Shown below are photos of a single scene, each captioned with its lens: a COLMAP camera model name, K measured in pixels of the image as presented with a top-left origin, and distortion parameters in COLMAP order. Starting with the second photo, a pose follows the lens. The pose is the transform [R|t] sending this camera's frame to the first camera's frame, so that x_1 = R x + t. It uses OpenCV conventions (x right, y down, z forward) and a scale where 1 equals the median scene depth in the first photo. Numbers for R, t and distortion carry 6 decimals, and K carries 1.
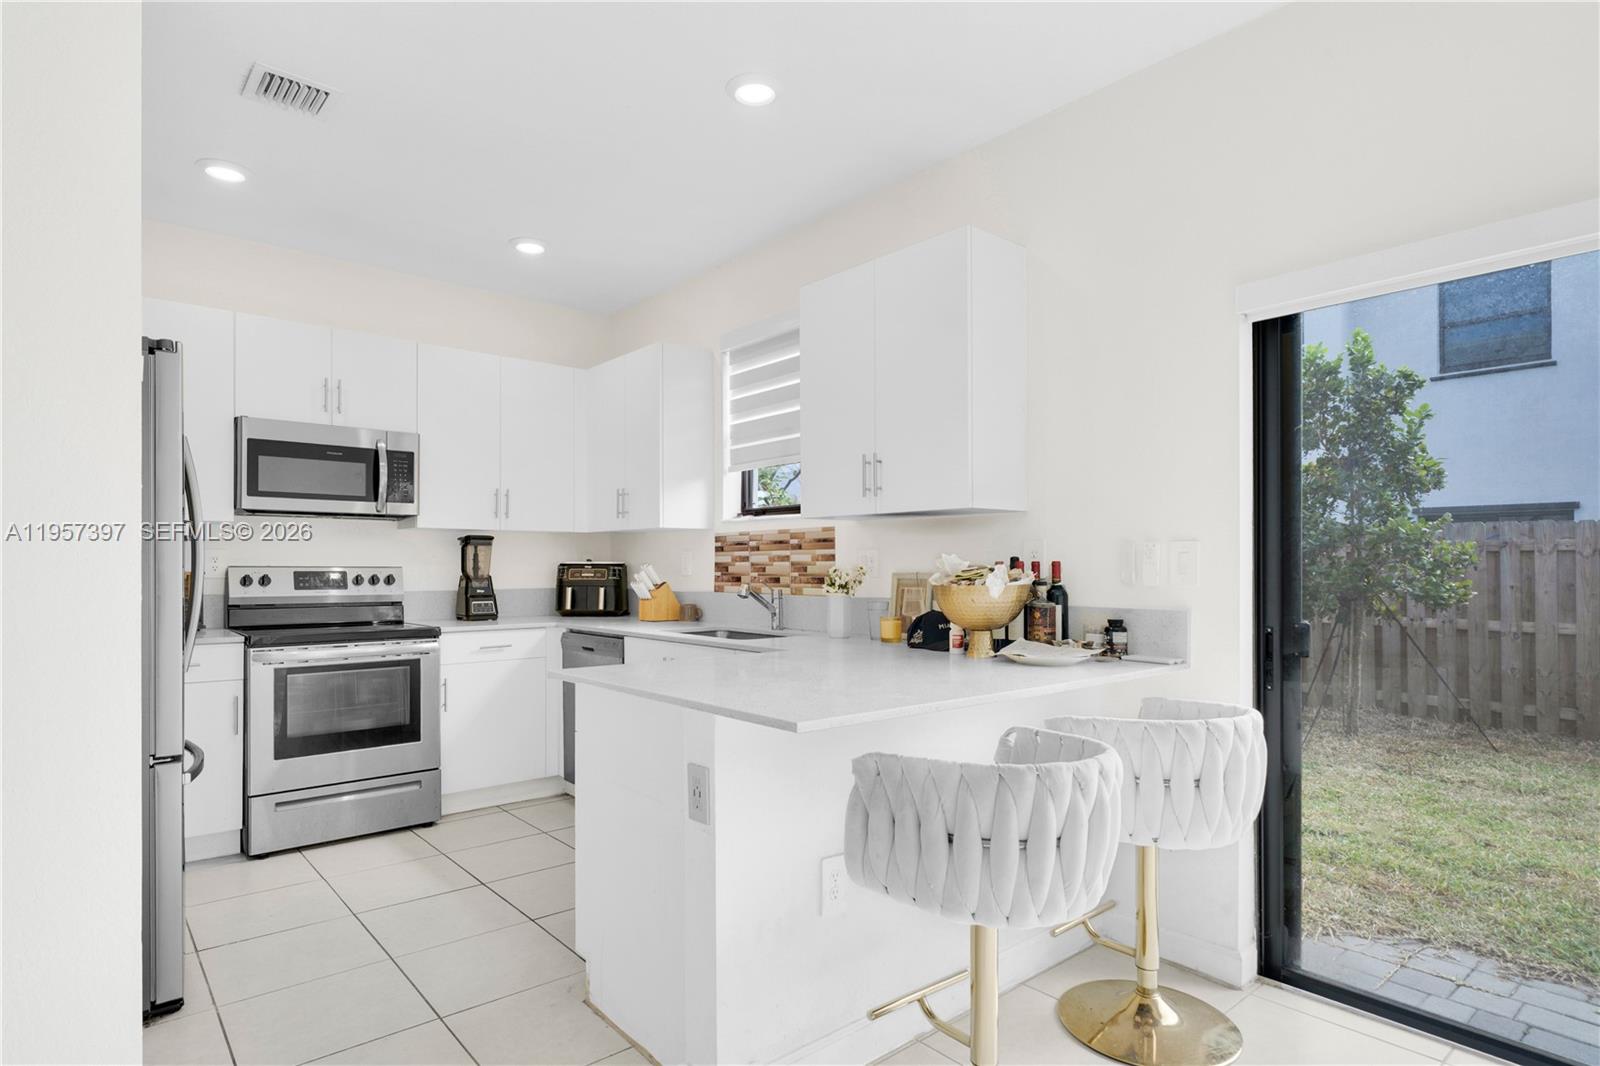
lens RADIAL K [[874.4, 0, 846.9], [0, 874.4, 564.0], [0, 0, 1]] dist [0.000738, -0.000958]
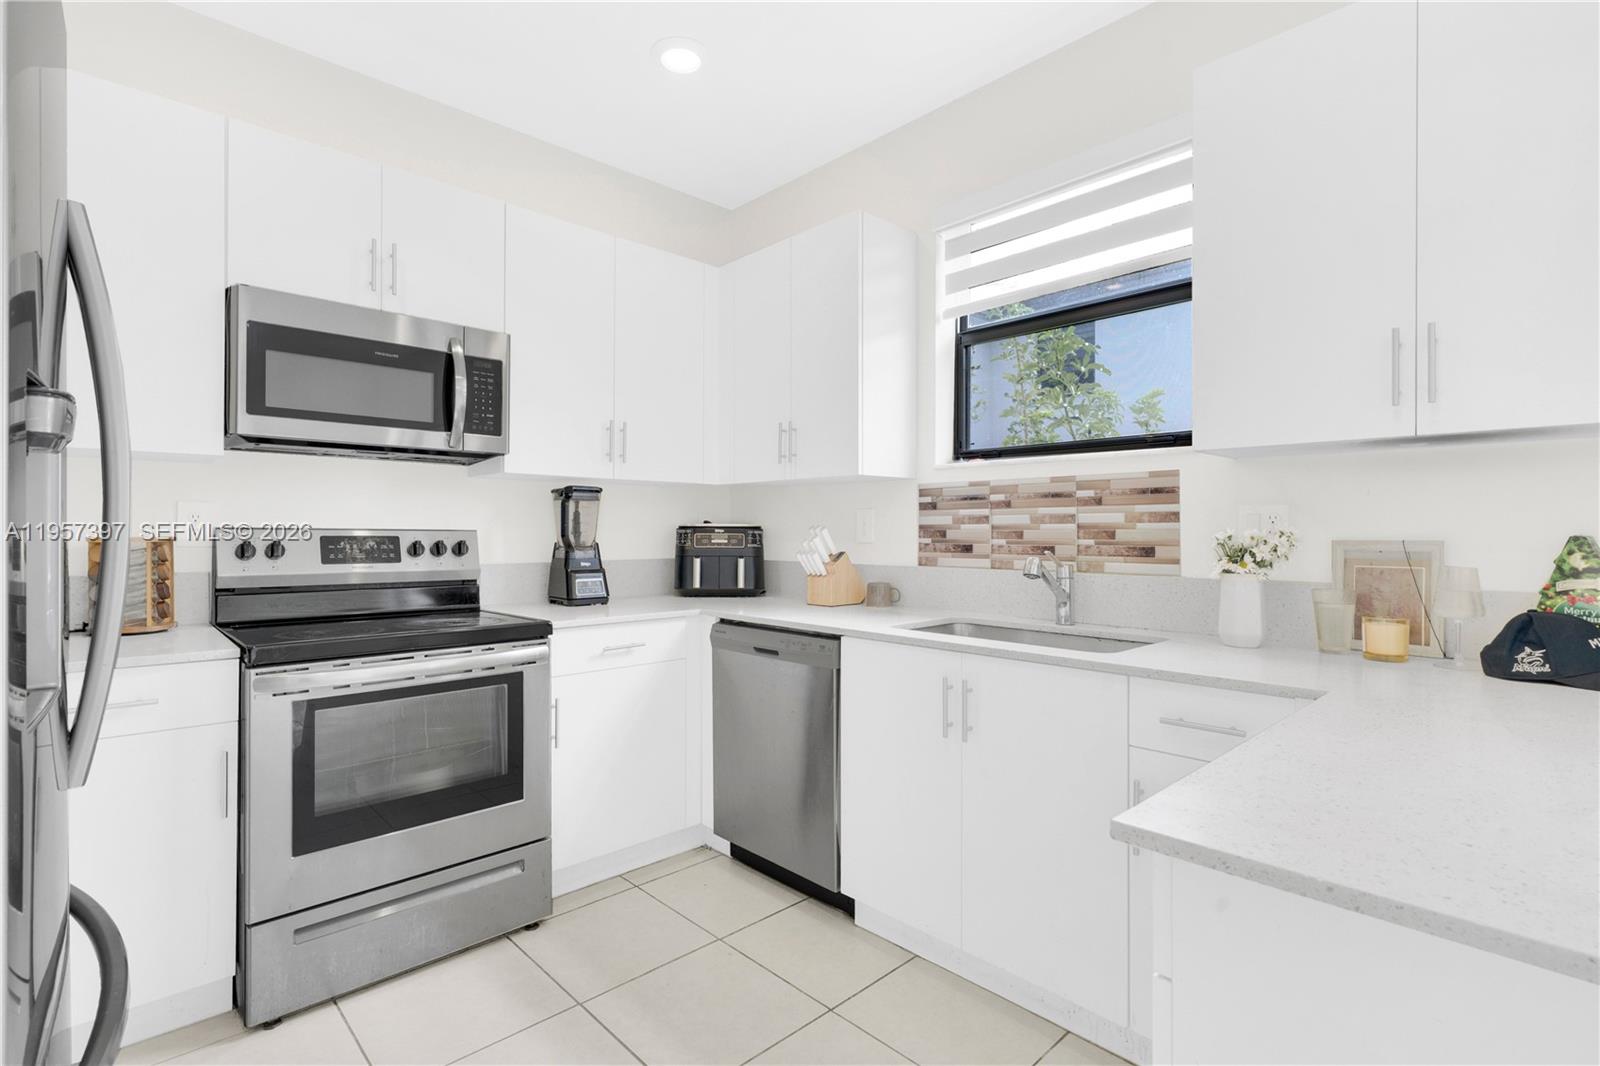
lens RADIAL K [[748.8, 0, 825.7], [0, 748.8, 529.3], [0, 0, 1]] dist [-0.001813, 0.000237]
pose [[0.998702, 0.002397, 0.050877, -0.278307], [-0.002401, 0.999997, 0.000031, 0.002303], [-0.050877, -0.000153, 0.998705, 0.413632]]
